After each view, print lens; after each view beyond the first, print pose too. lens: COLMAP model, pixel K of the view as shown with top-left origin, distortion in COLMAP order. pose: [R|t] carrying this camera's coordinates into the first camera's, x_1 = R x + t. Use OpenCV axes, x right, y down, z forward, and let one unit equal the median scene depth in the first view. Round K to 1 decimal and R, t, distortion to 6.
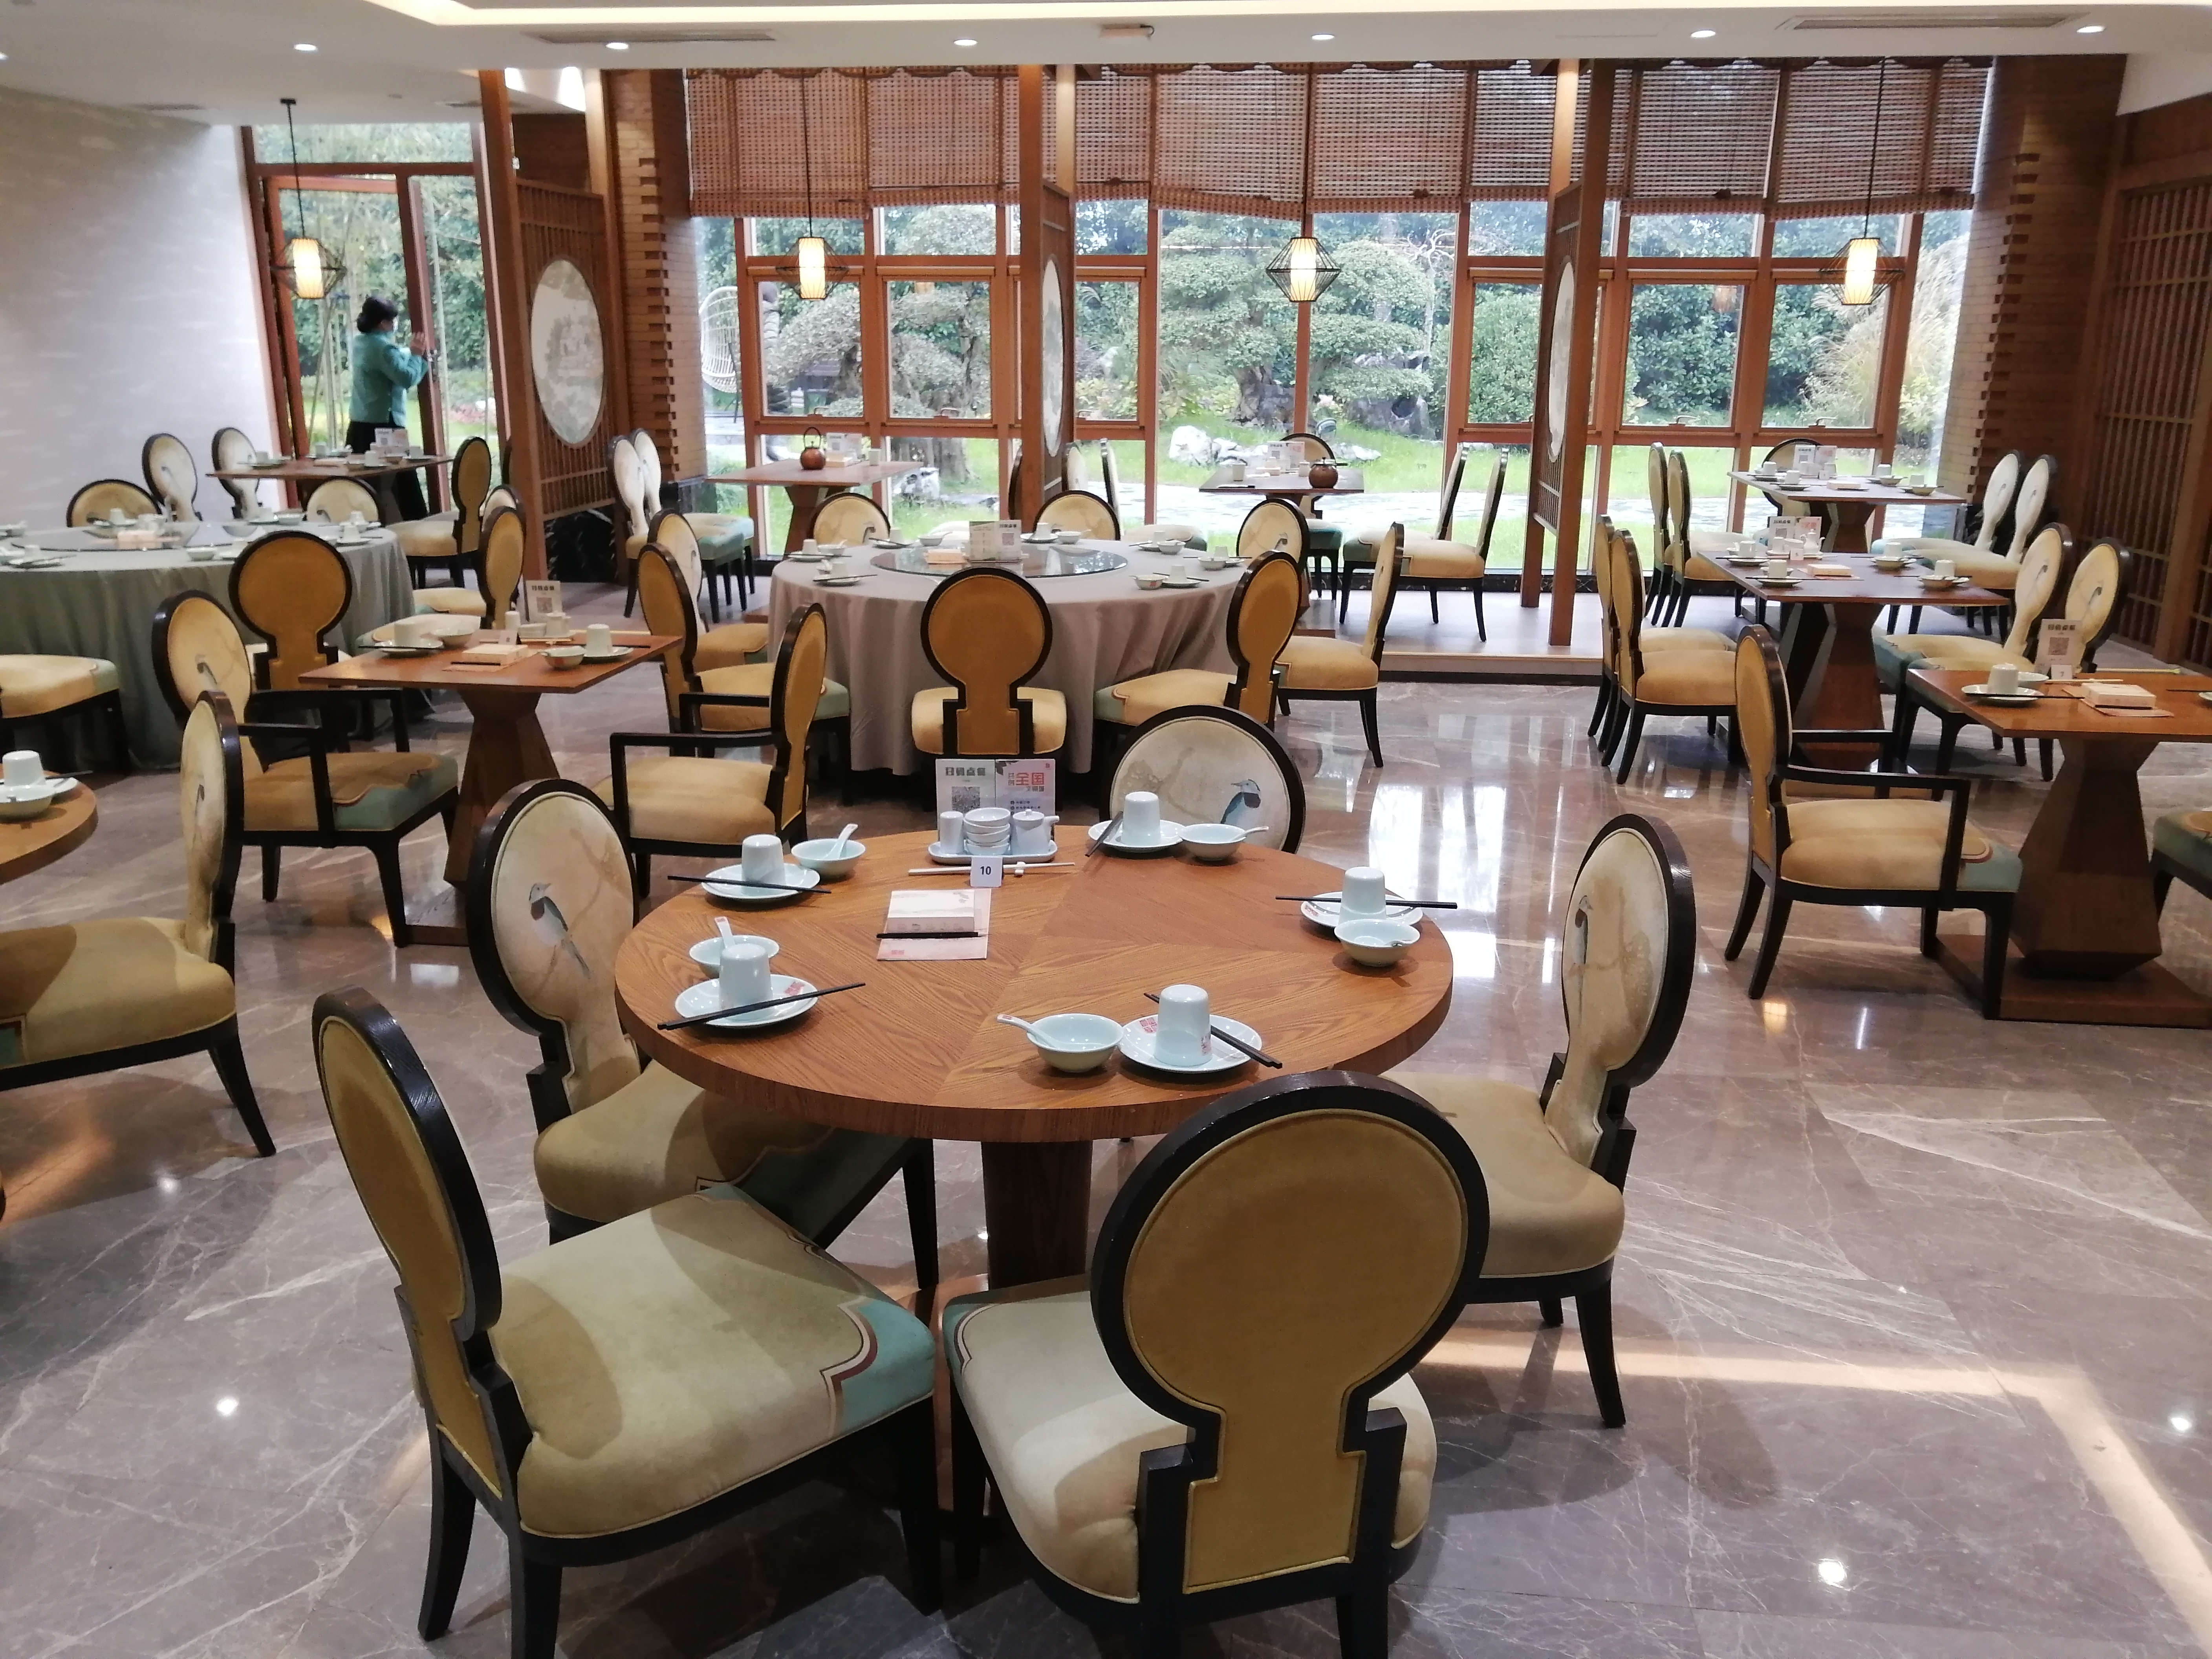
lens RADIAL K [[1769.7, 0, 1106.0], [0, 1769.7, 829.5], [0, 0, 1]] dist [-0.010646, -0.004204]
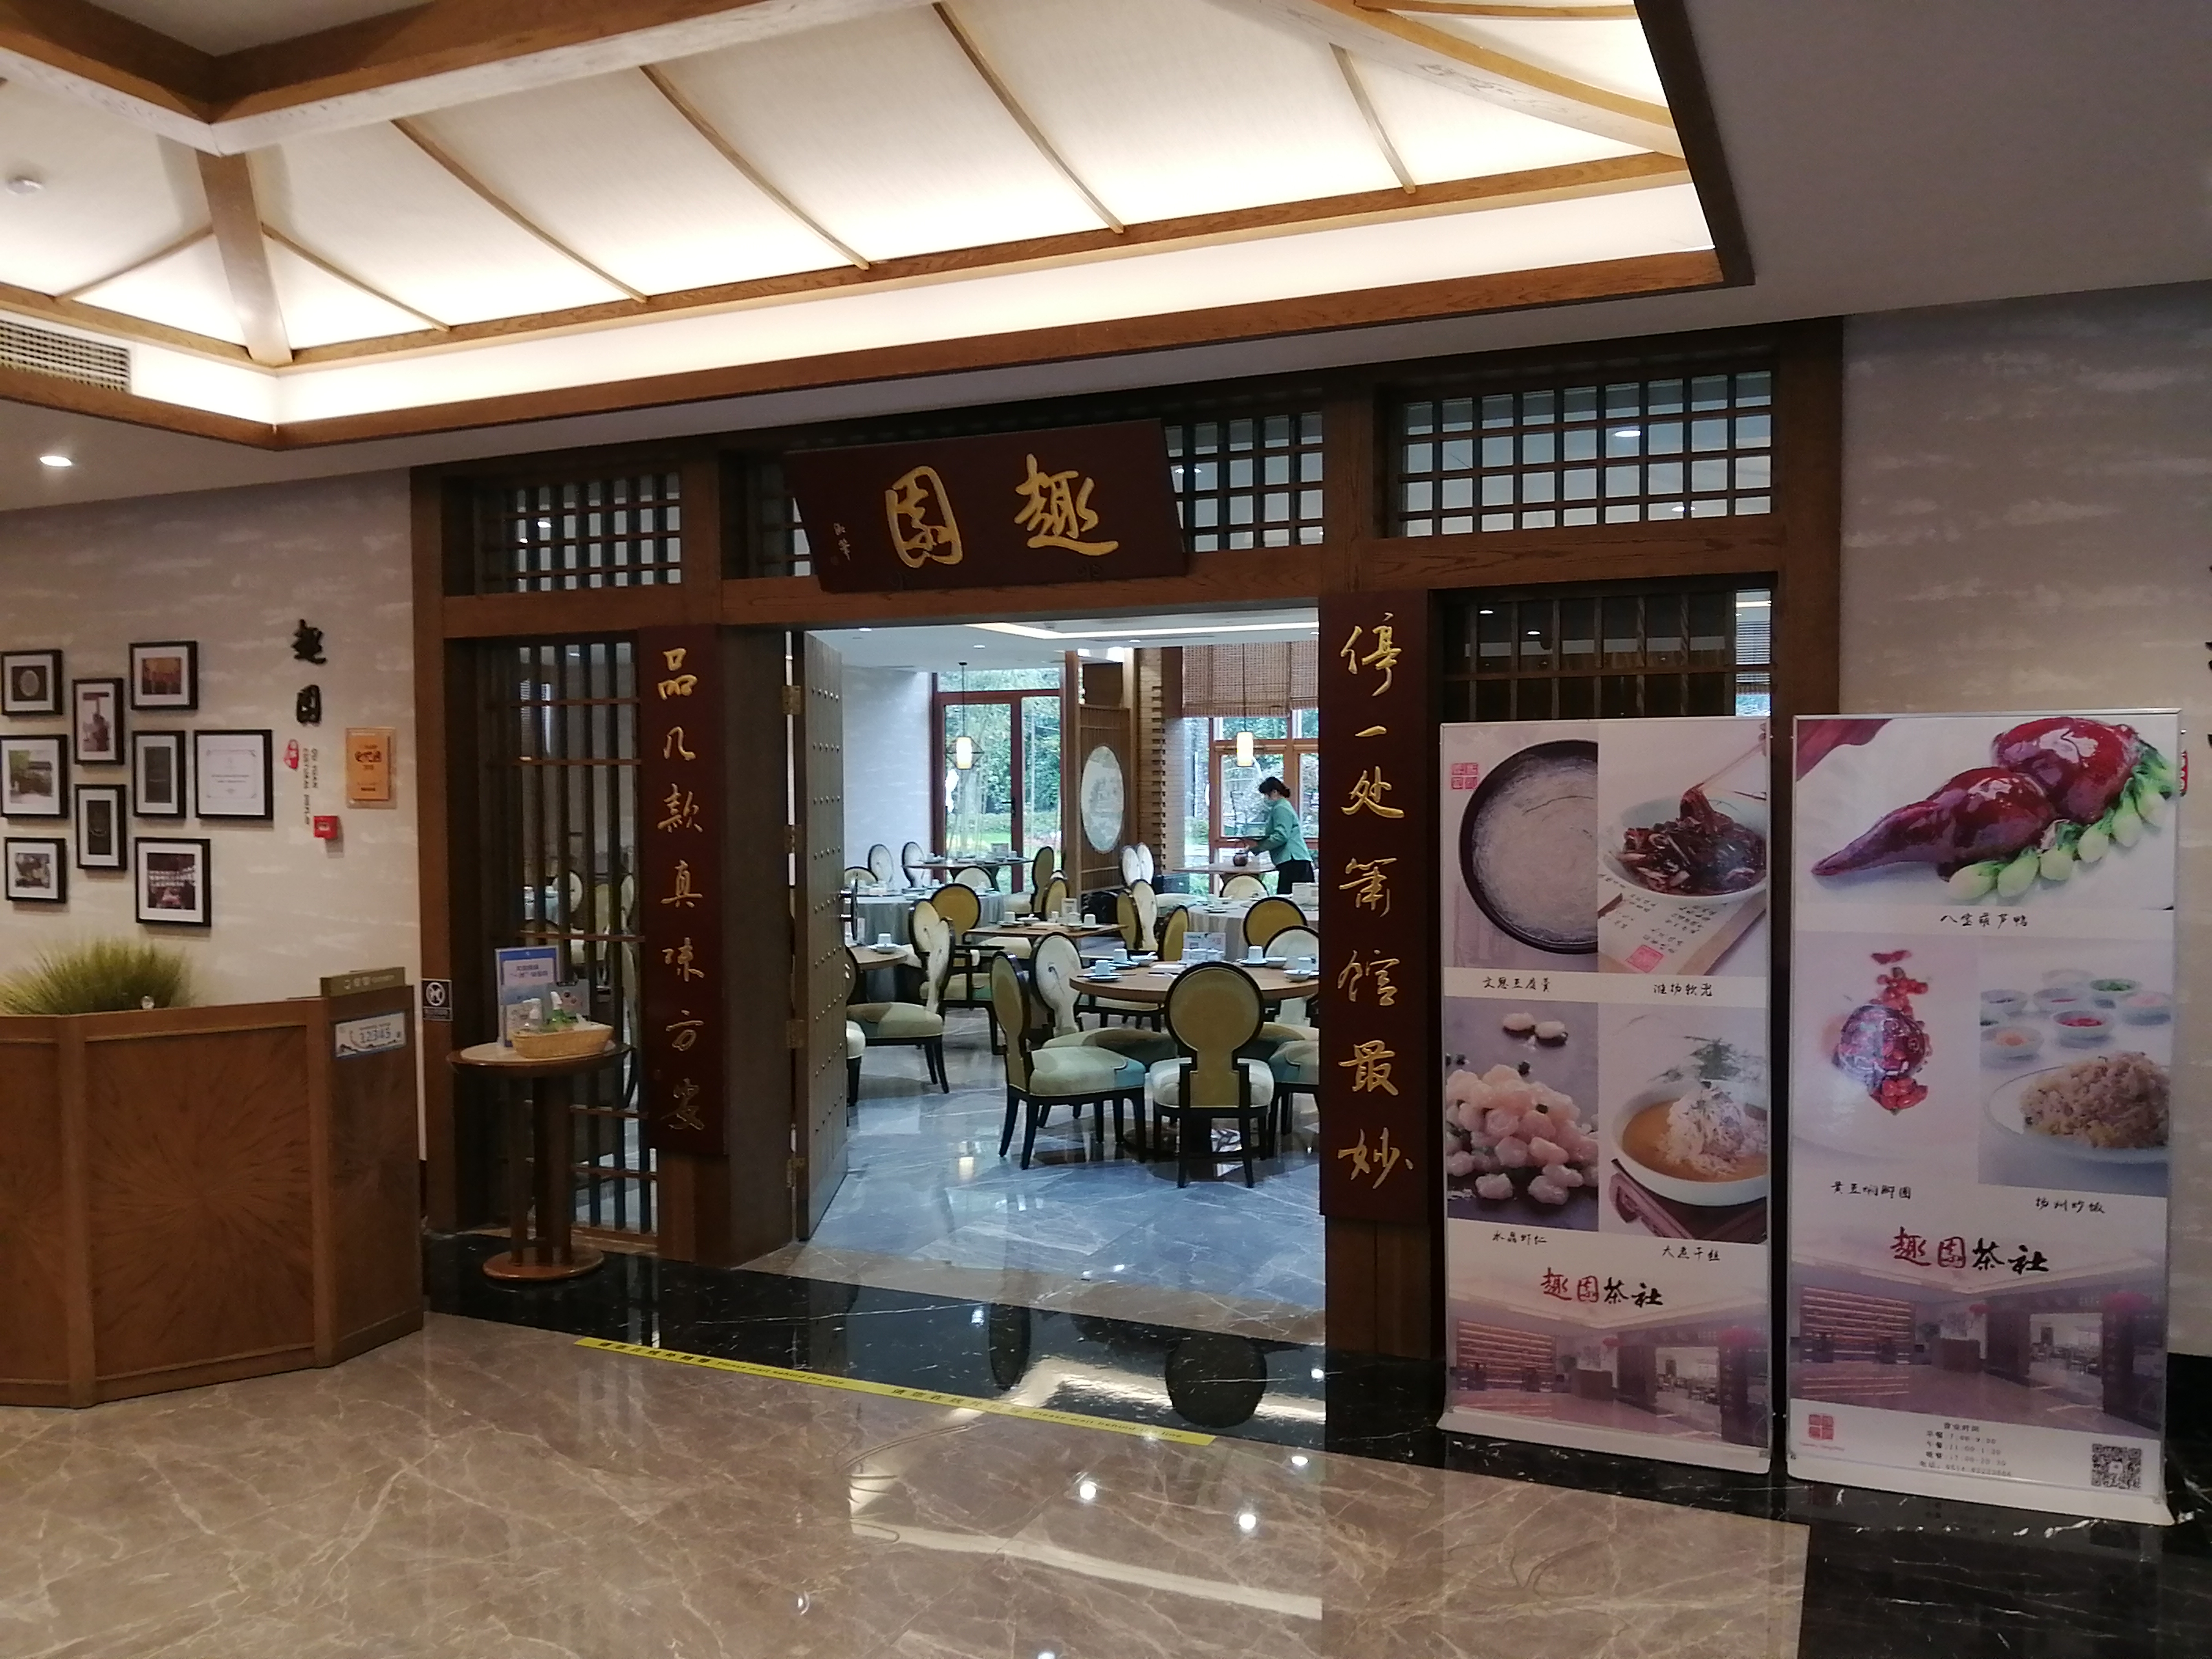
lens RADIAL K [[1759.5, 0, 1106.0], [0, 1759.5, 829.5], [0, 0, 1]] dist [-0.050506, 0.008432]
pose [[0.954027, -0.001826, -0.299716, 0.192113], [-0.071256, 0.969928, -0.232726, 0.142308], [0.291128, 0.243384, 0.925208, -0.519430]]
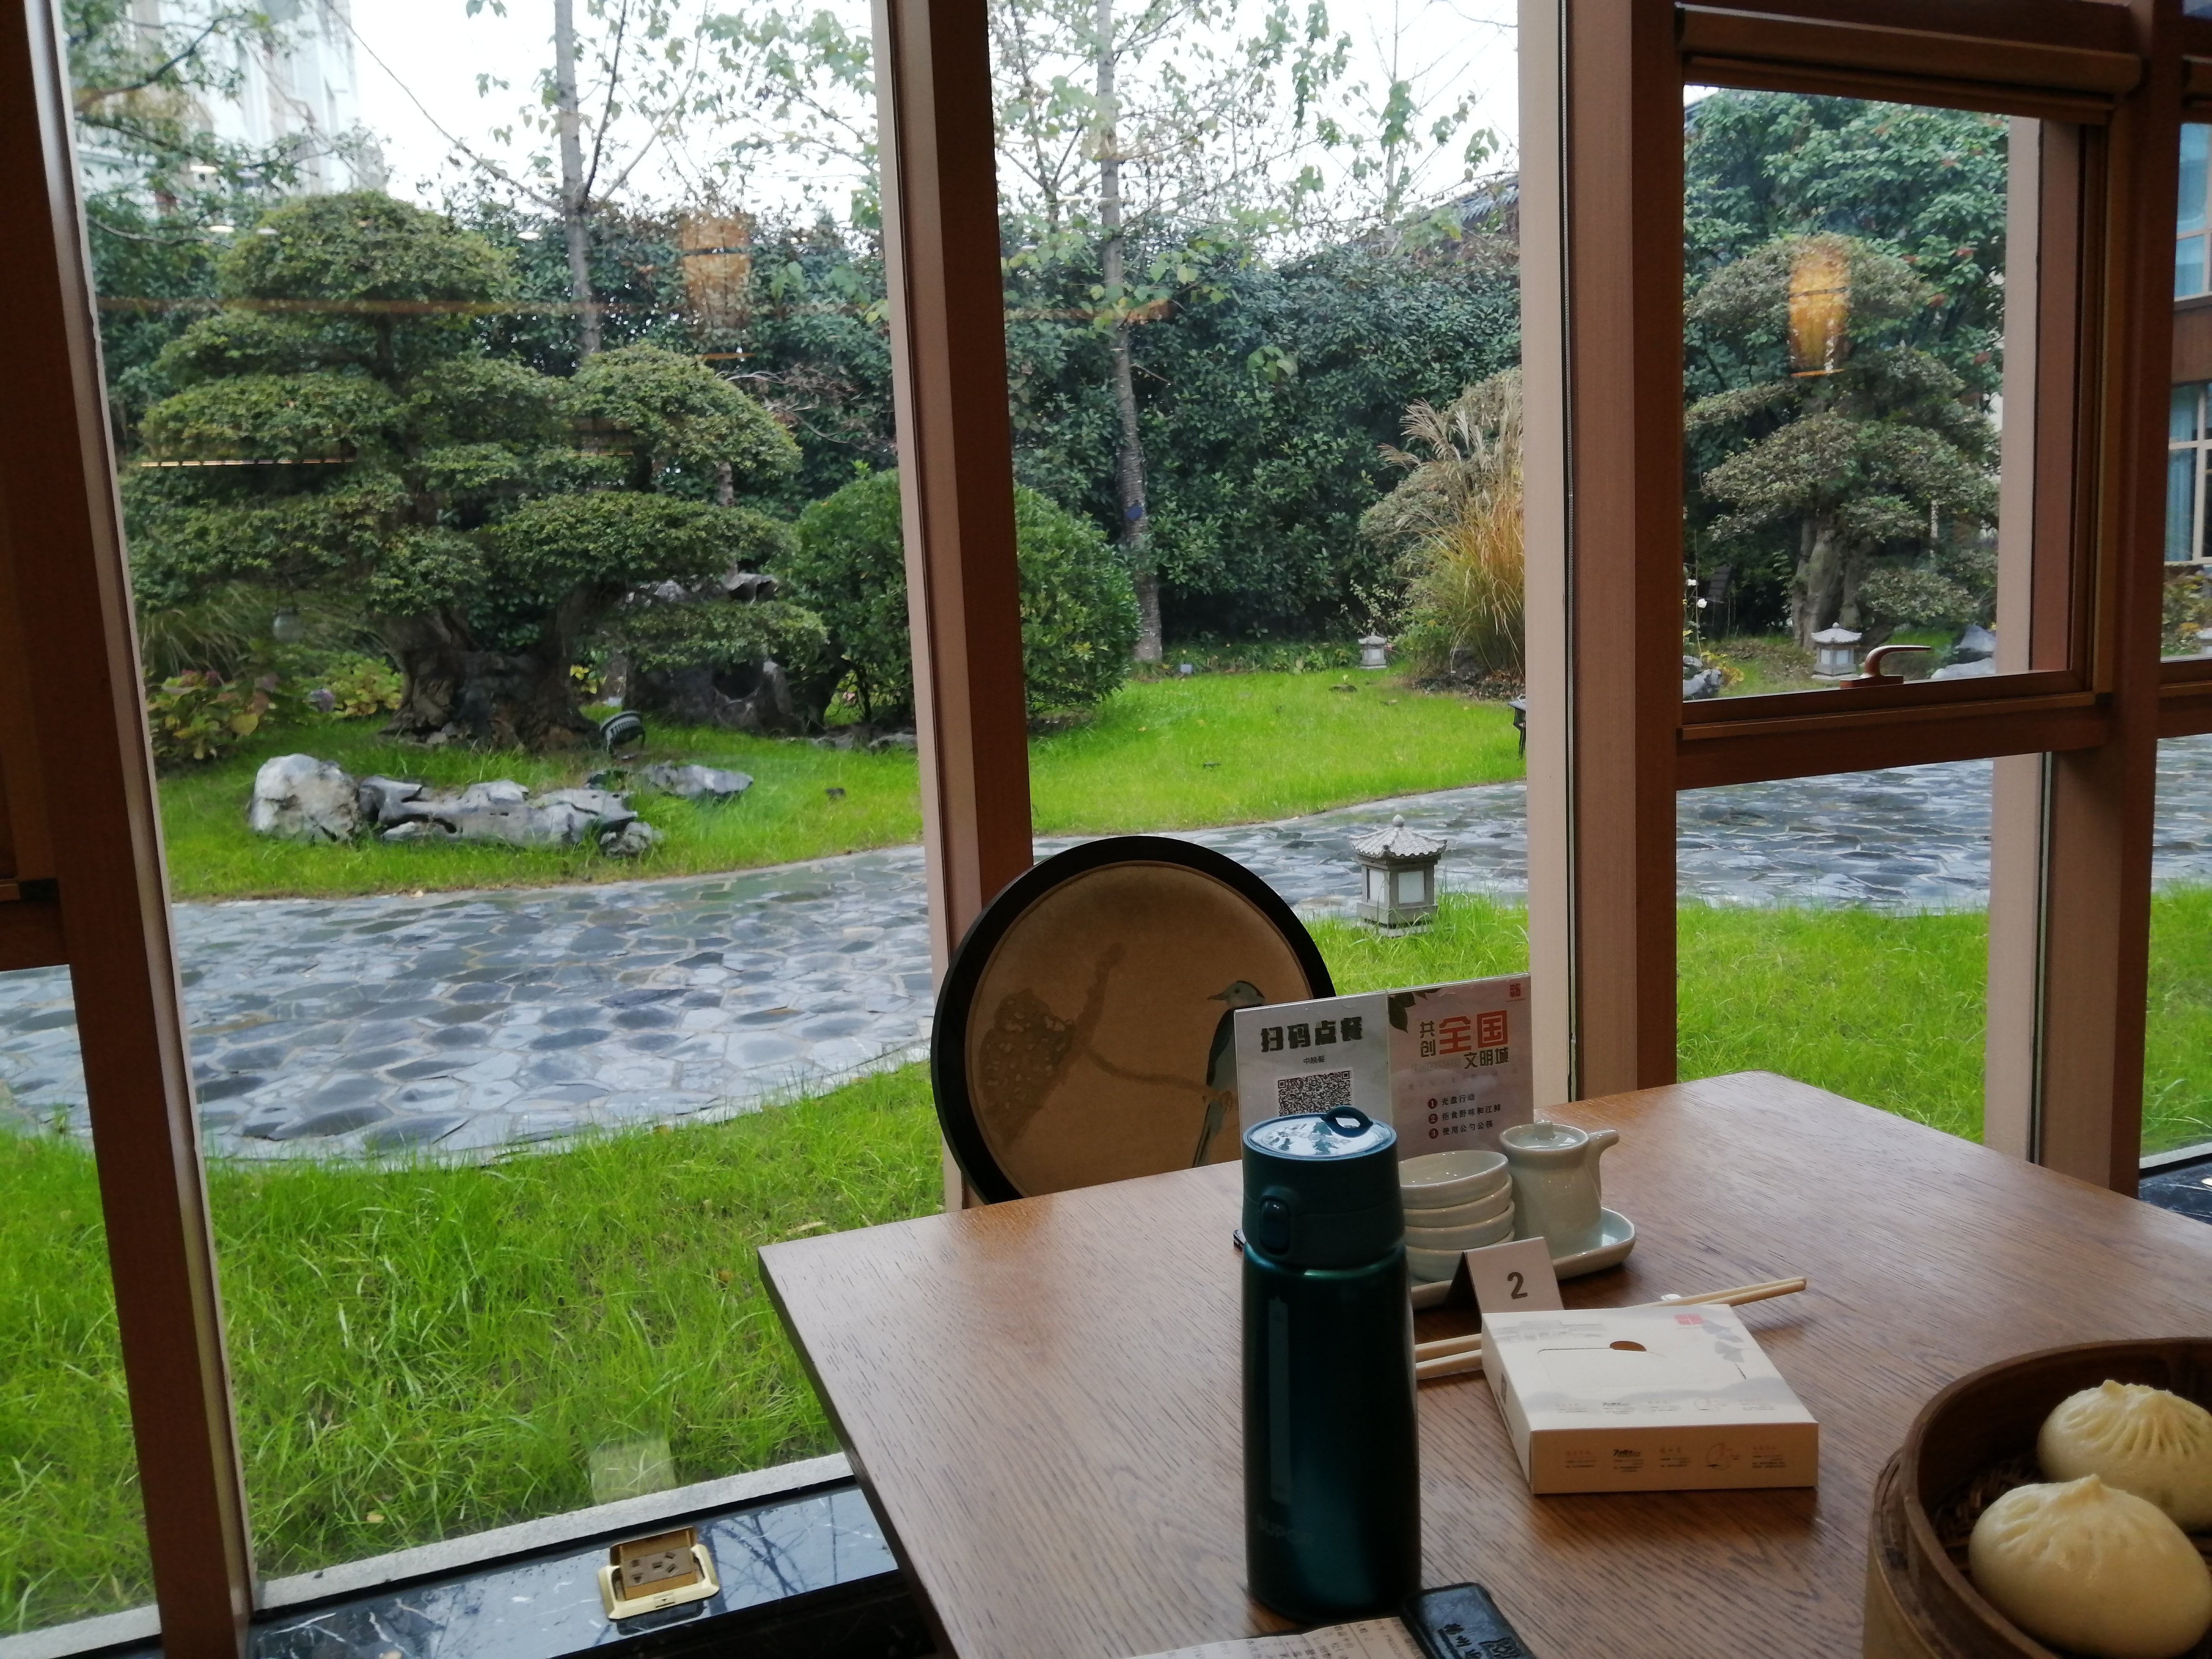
lens RADIAL K [[1722.4, 0, 1106.0], [0, 1722.4, 829.5], [0, 0, 1]] dist [0.007293, 0.002330]
pose [[0.877086, -0.115657, 0.466201, 0.026103], [0.181034, 0.978600, -0.097814, -0.157193], [-0.444911, 0.170190, 0.879255, 0.642394]]
